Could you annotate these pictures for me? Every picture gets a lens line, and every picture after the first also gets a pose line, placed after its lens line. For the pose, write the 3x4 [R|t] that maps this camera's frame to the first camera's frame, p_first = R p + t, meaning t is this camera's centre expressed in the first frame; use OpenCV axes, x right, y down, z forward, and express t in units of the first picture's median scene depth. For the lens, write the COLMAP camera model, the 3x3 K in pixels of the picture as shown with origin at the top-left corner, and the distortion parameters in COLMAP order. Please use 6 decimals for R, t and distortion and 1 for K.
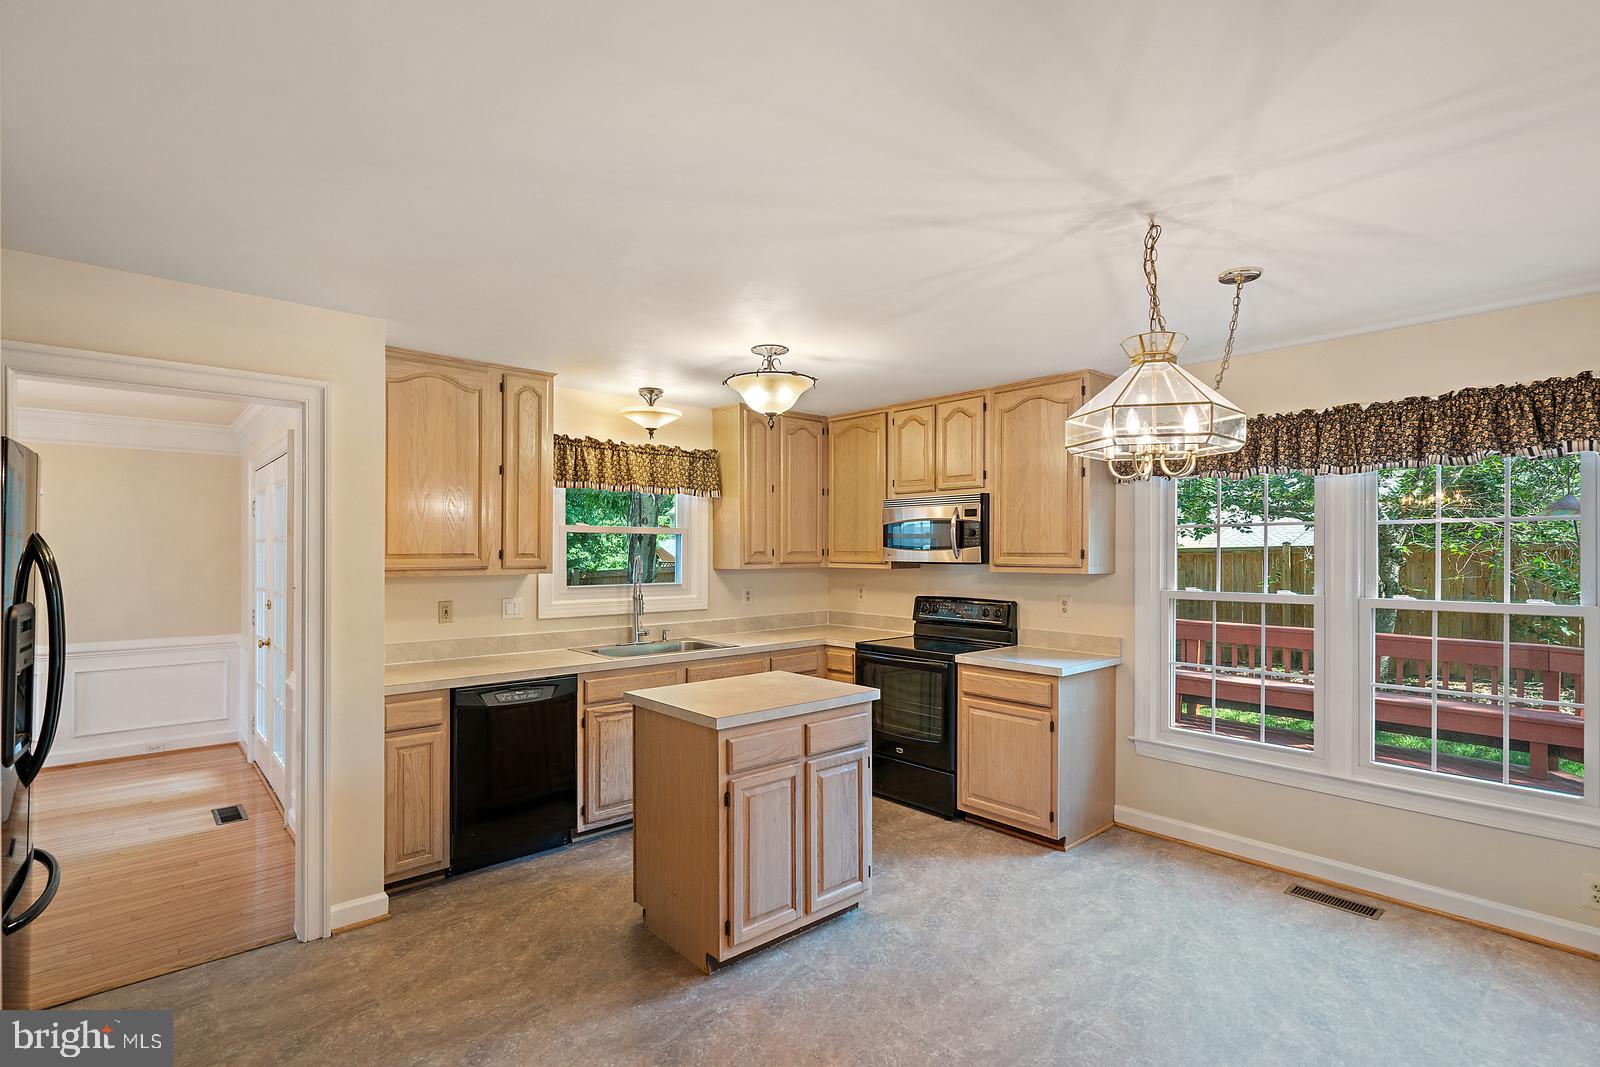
lens RADIAL K [[765.2, 0, 824.1], [0, 765.2, 545.0], [0, 0, 1]] dist [-0.008931, 0.002864]
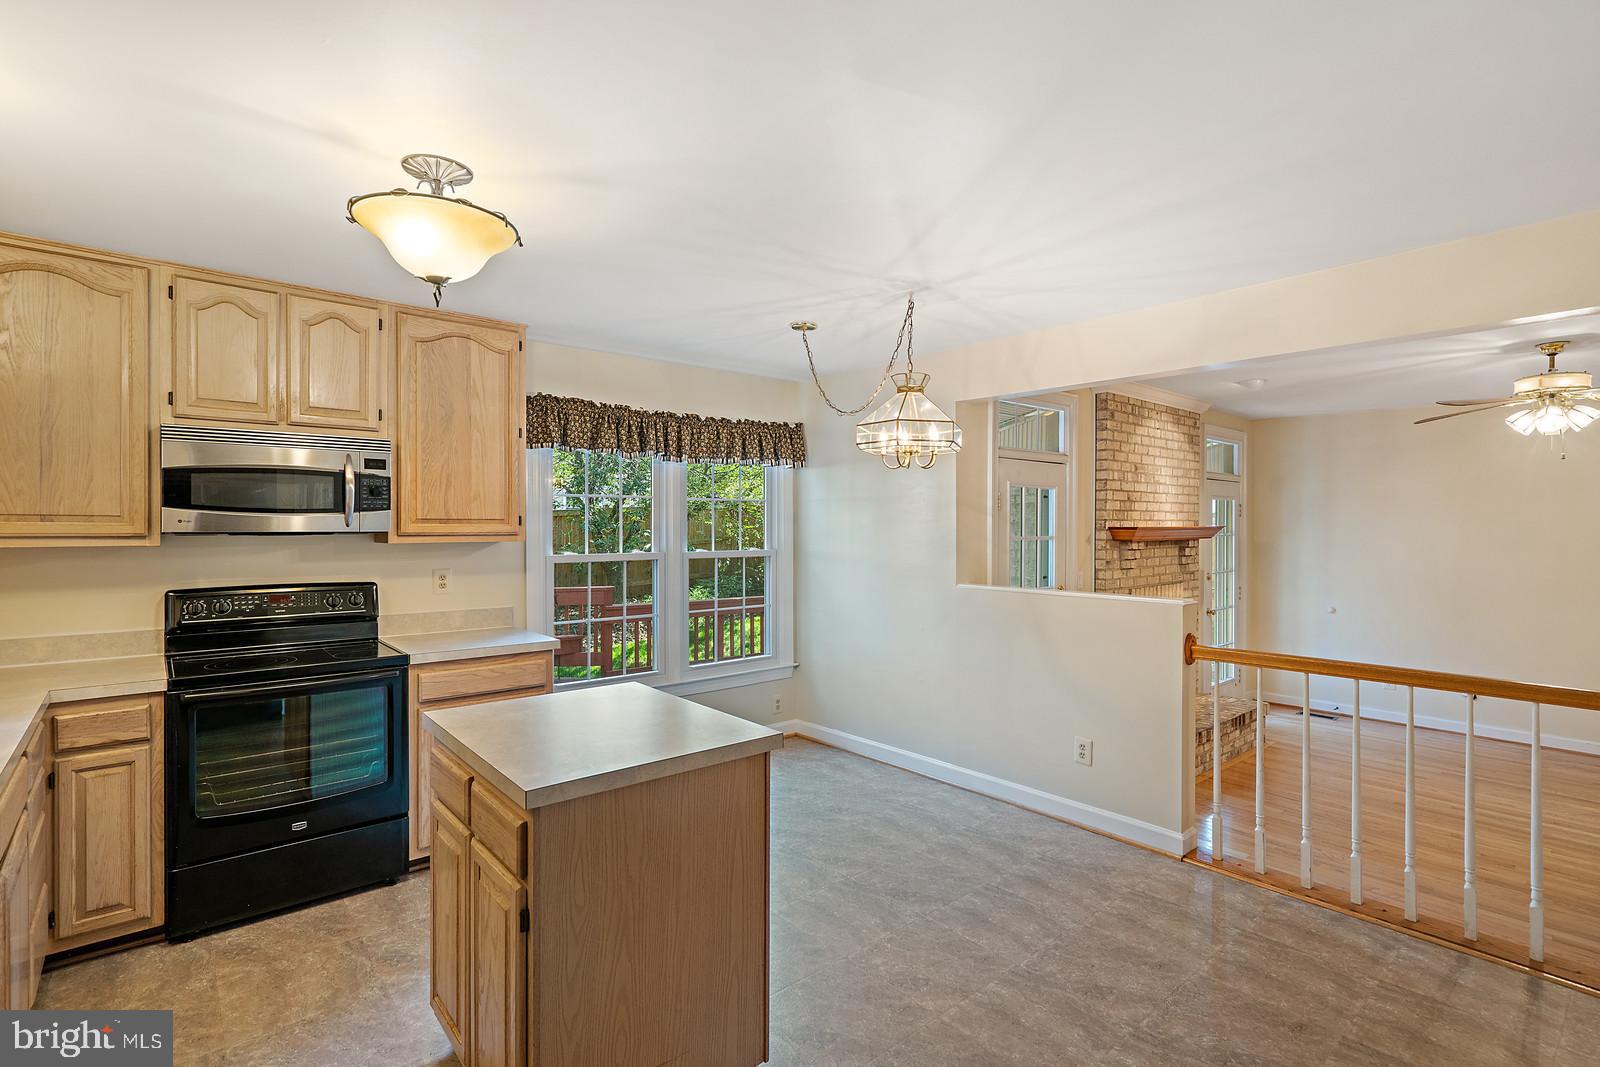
lens RADIAL K [[765.2, 0, 779.9], [0, 765.2, 529.6], [0, 0, 1]] dist [-0.008931, 0.002864]
pose [[0.040475, -0.006530, 0.999159, -0.553843], [-0.009410, 0.999932, 0.006917, 0.012742], [-0.999136, -0.009682, 0.040410, 0.607656]]
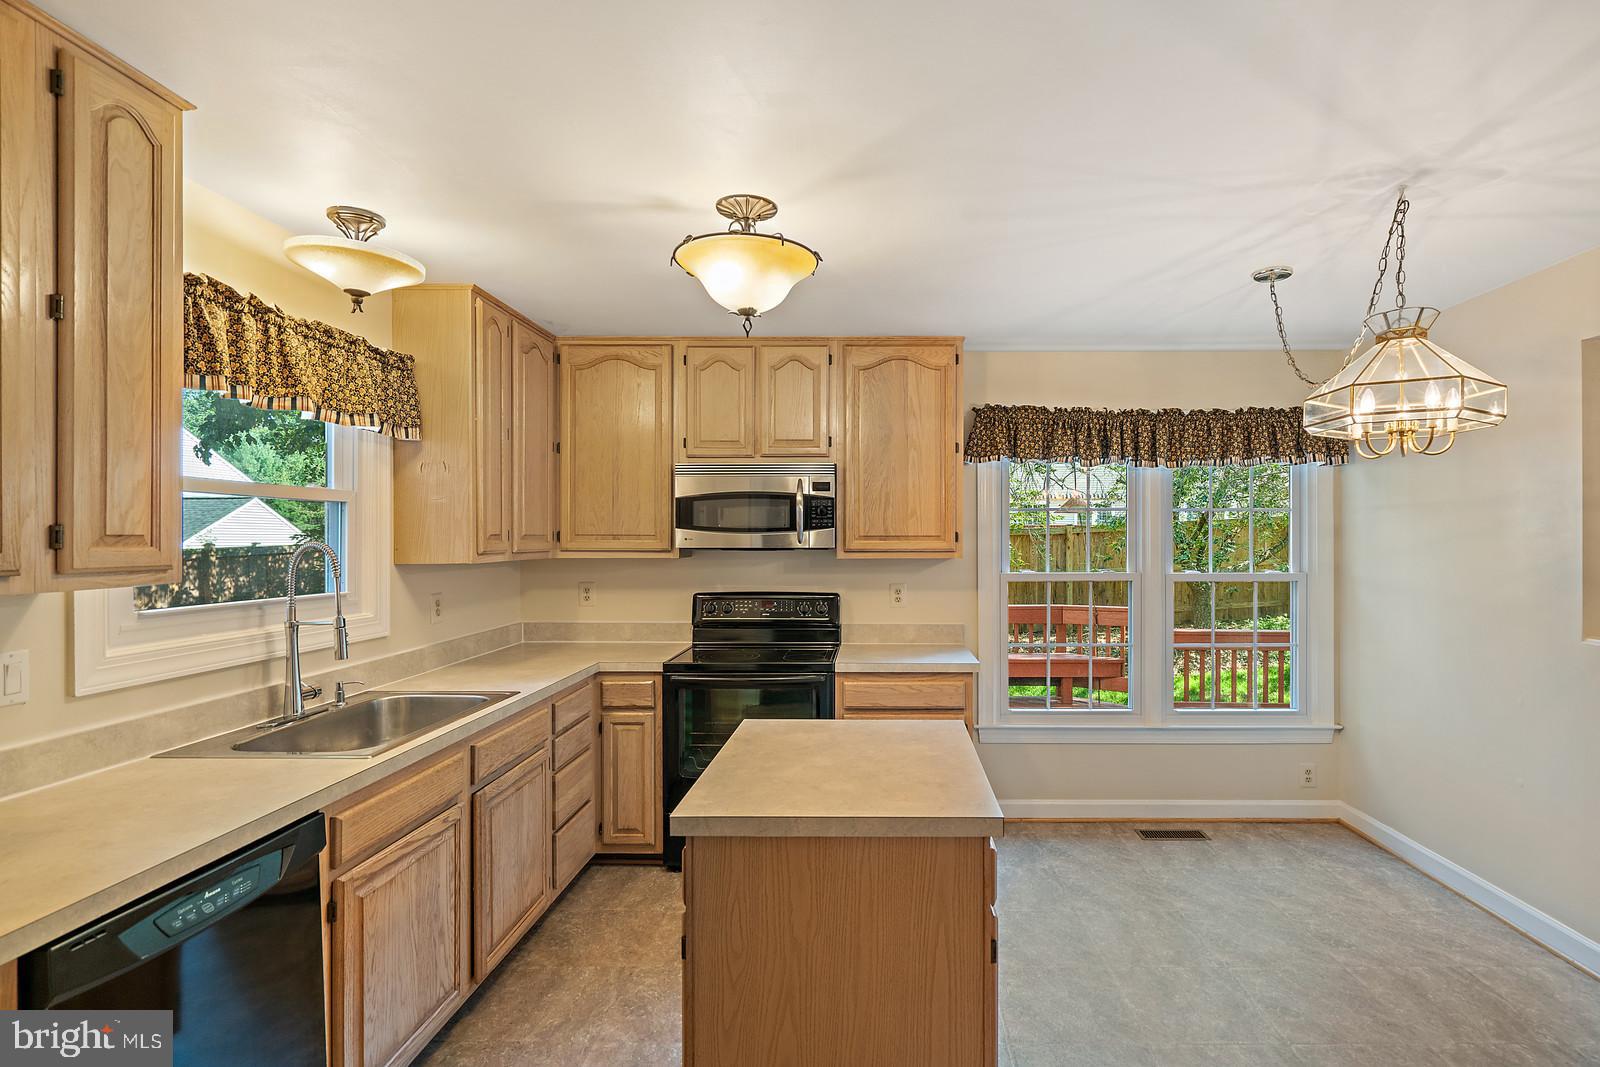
lens RADIAL K [[765.2, 0, 785.7], [0, 765.2, 541.4], [0, 0, 1]] dist [-0.008931, 0.002864]
pose [[0.684513, -0.002978, 0.728995, -0.449757], [-0.004455, 0.999956, 0.008267, 0.009870], [-0.728987, -0.008906, 0.684469, 0.491869]]
